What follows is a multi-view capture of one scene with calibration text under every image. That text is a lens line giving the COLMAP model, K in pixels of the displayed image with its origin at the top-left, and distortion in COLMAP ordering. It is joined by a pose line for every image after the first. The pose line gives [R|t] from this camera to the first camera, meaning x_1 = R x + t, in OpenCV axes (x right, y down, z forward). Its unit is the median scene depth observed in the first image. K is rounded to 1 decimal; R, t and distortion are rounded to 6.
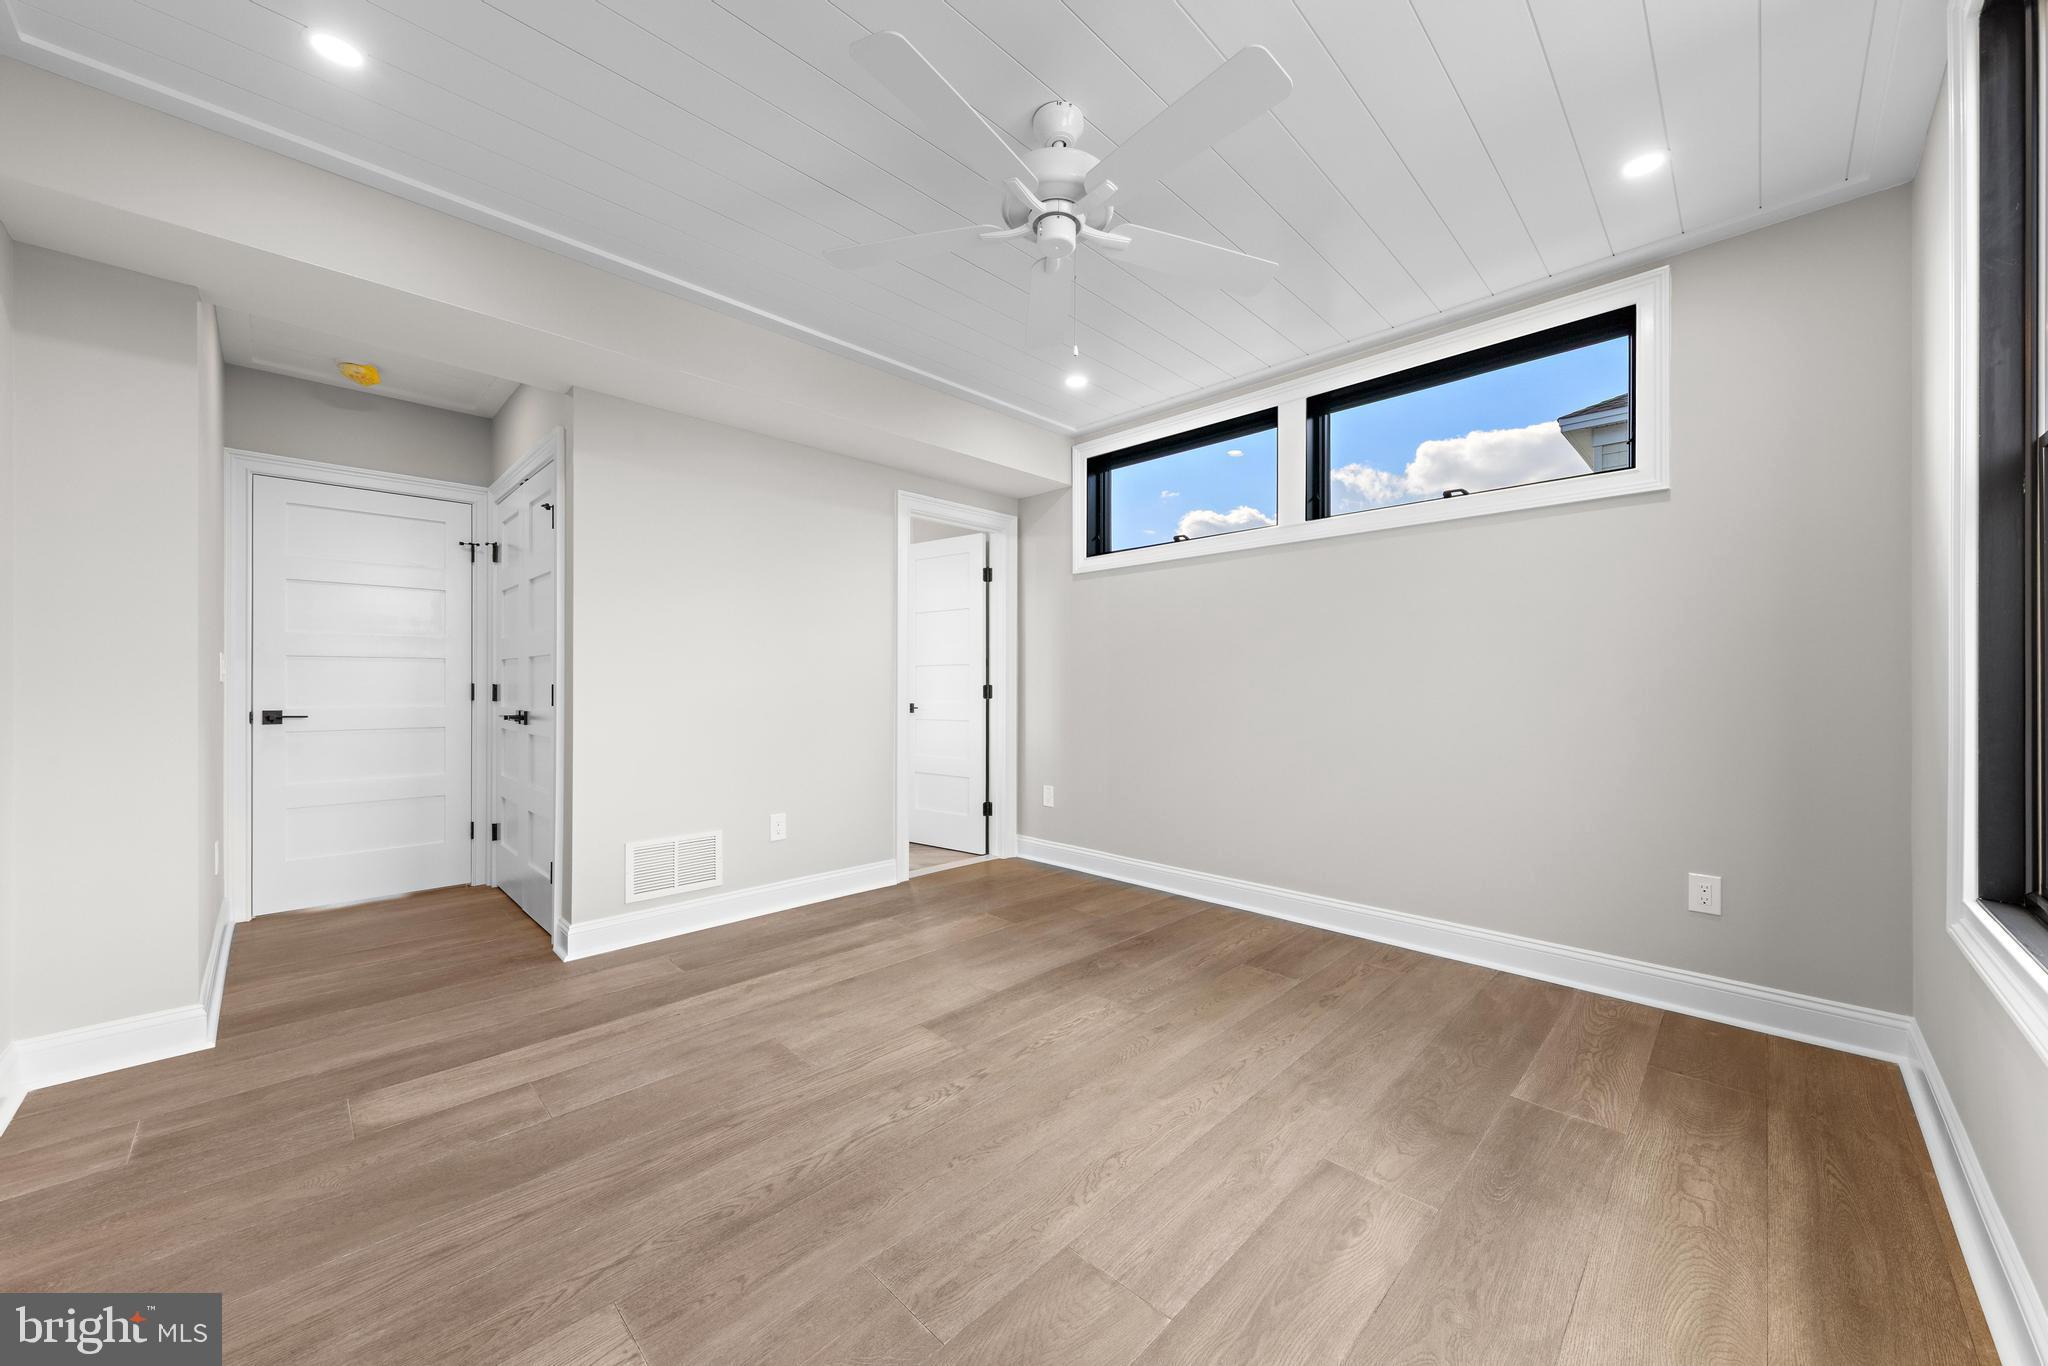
lens RADIAL K [[745.6, 0, 1058.0], [0, 745.6, 684.6], [0, 0, 1]] dist [0.009302, -0.000393]
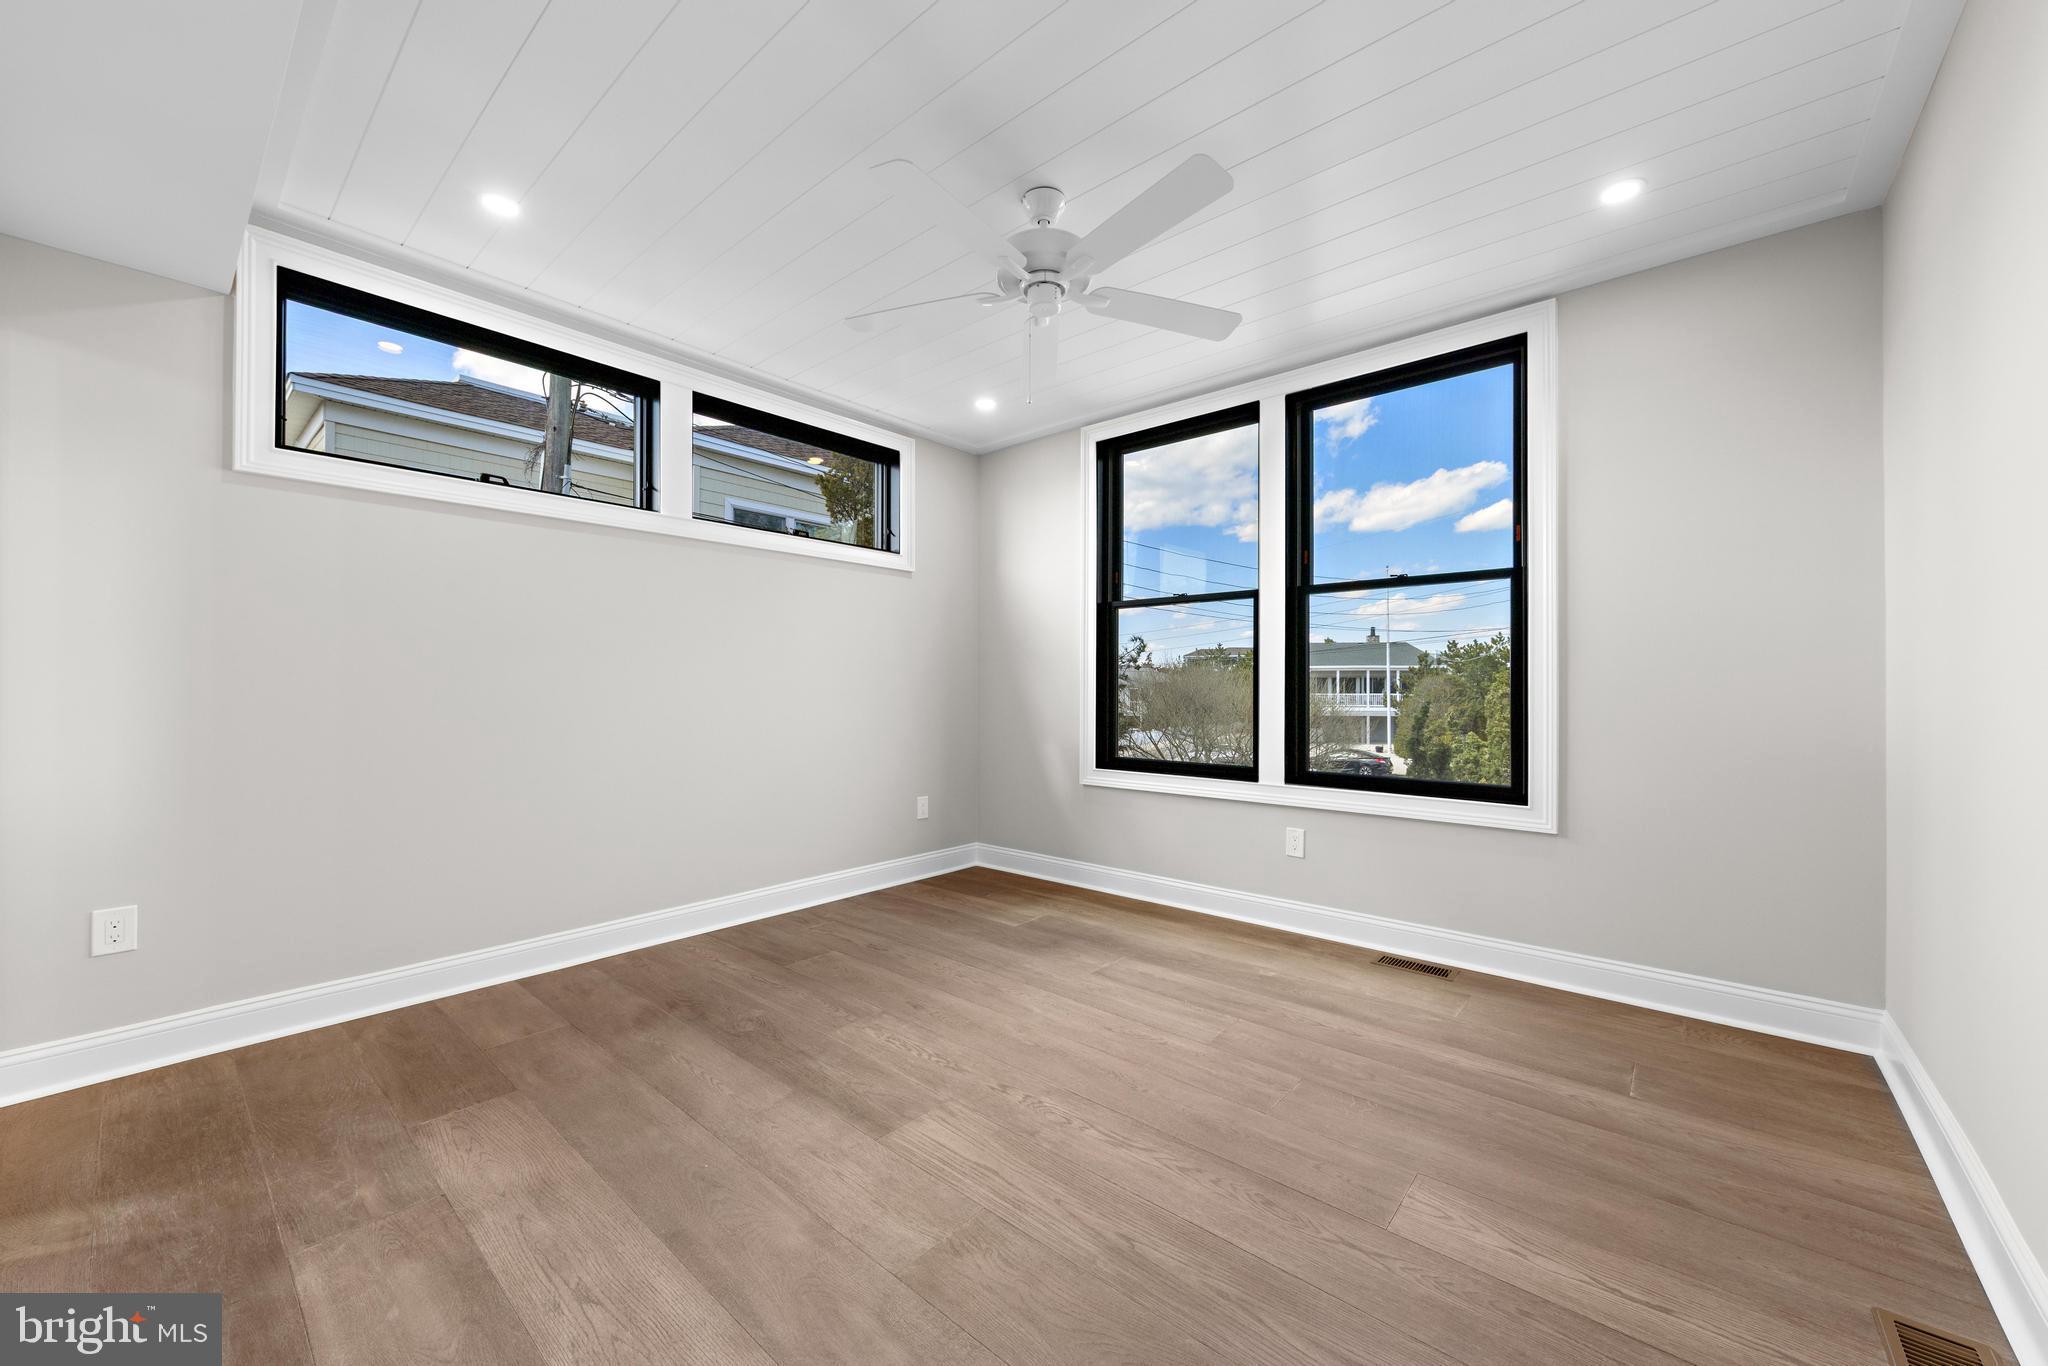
lens RADIAL K [[745.6, 0, 1025.1], [0, 745.6, 693.6], [0, 0, 1]] dist [0.009302, -0.000393]
pose [[-0.038019, -0.005612, 0.999261, -0.939596], [-0.001420, 0.999984, 0.005562, 0.002108], [-0.999276, -0.001208, -0.038027, 0.878476]]
